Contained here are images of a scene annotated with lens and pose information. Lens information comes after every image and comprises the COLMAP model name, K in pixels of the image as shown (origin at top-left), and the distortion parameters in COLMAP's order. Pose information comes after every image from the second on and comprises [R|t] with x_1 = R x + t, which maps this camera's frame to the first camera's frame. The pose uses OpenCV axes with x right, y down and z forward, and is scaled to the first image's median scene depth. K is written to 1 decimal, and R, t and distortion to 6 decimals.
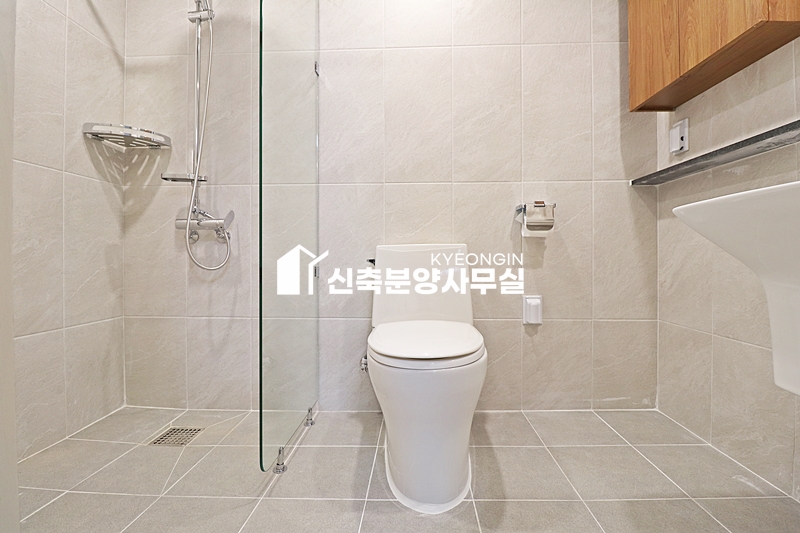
lens RADIAL K [[373.0, 0, 404.9], [0, 373.0, 261.6], [0, 0, 1]] dist [-0.006285, -0.010445]
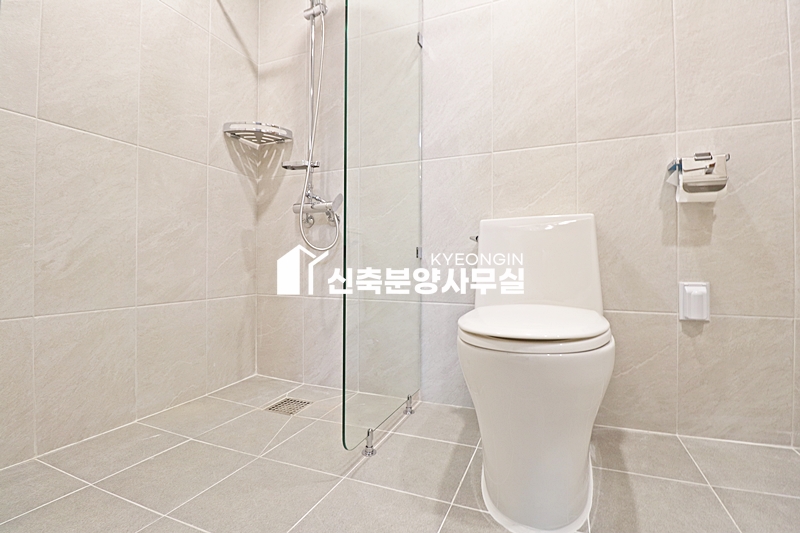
lens RADIAL K [[373.0, 0, 401.3], [0, 373.0, 261.4], [0, 0, 1]] dist [-0.006285, -0.010445]
pose [[0.935287, 0.000686, -0.353888, 0.057041], [-0.005287, 0.999914, -0.012036, 0.062230], [0.353849, 0.013128, 0.935210, 0.100737]]
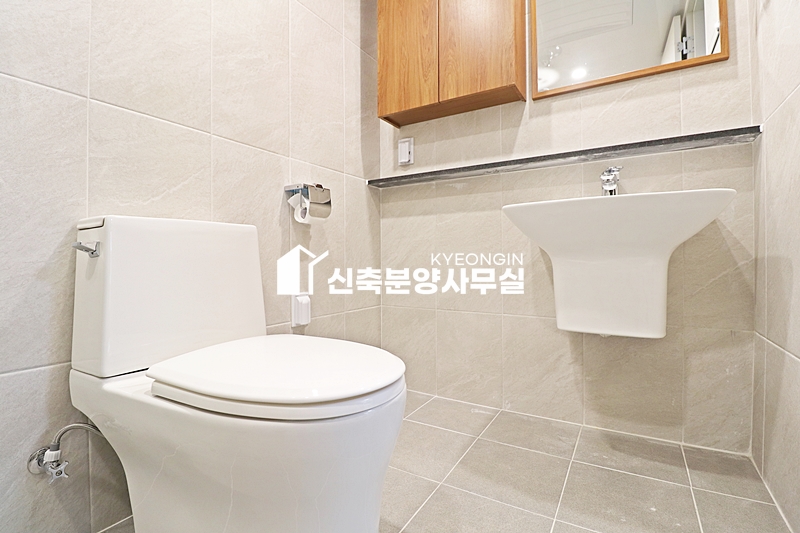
lens RADIAL K [[373.0, 0, 402.7], [0, 373.0, 260.6], [0, 0, 1]] dist [-0.006285, -0.010445]
pose [[0.488076, -0.000616, 0.872801, -0.297223], [0.010757, 0.999928, -0.005309, 0.024869], [-0.872735, 0.011980, 0.488048, 0.378065]]
